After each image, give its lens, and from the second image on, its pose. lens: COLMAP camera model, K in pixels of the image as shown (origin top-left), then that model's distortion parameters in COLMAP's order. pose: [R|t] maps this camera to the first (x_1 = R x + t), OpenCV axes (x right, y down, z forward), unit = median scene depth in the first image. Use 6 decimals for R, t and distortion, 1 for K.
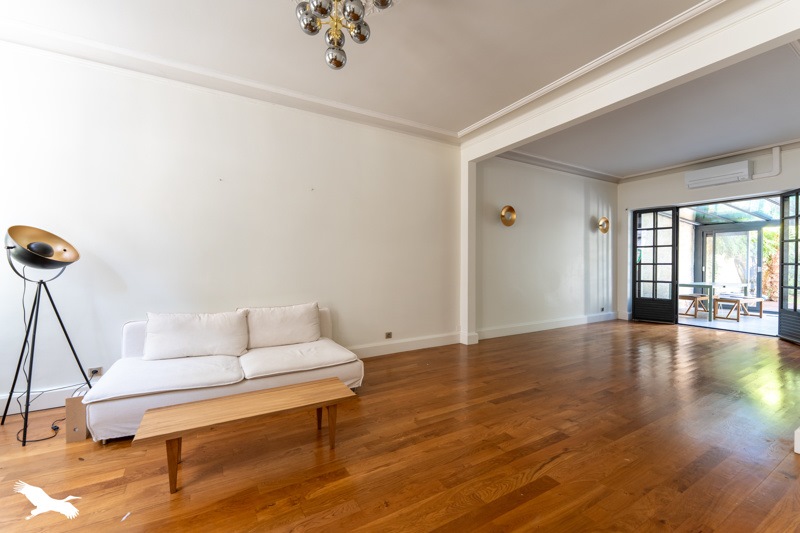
lens RADIAL K [[329.0, 0, 401.6], [0, 329.0, 268.2], [0, 0, 1]] dist [0.000605, 0.000016]
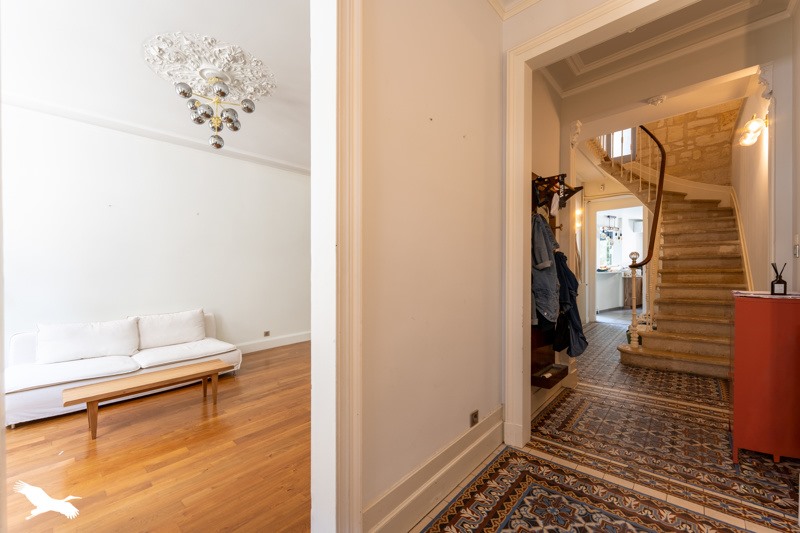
lens RADIAL K [[329.0, 0, 381.9], [0, 329.0, 260.1], [0, 0, 1]] dist [0.000605, 0.000016]
pose [[0.967999, -0.014789, 0.250518, 0.127987], [0.027343, 0.998534, -0.046706, -0.001054], [-0.249460, 0.052061, 0.966985, -0.536861]]
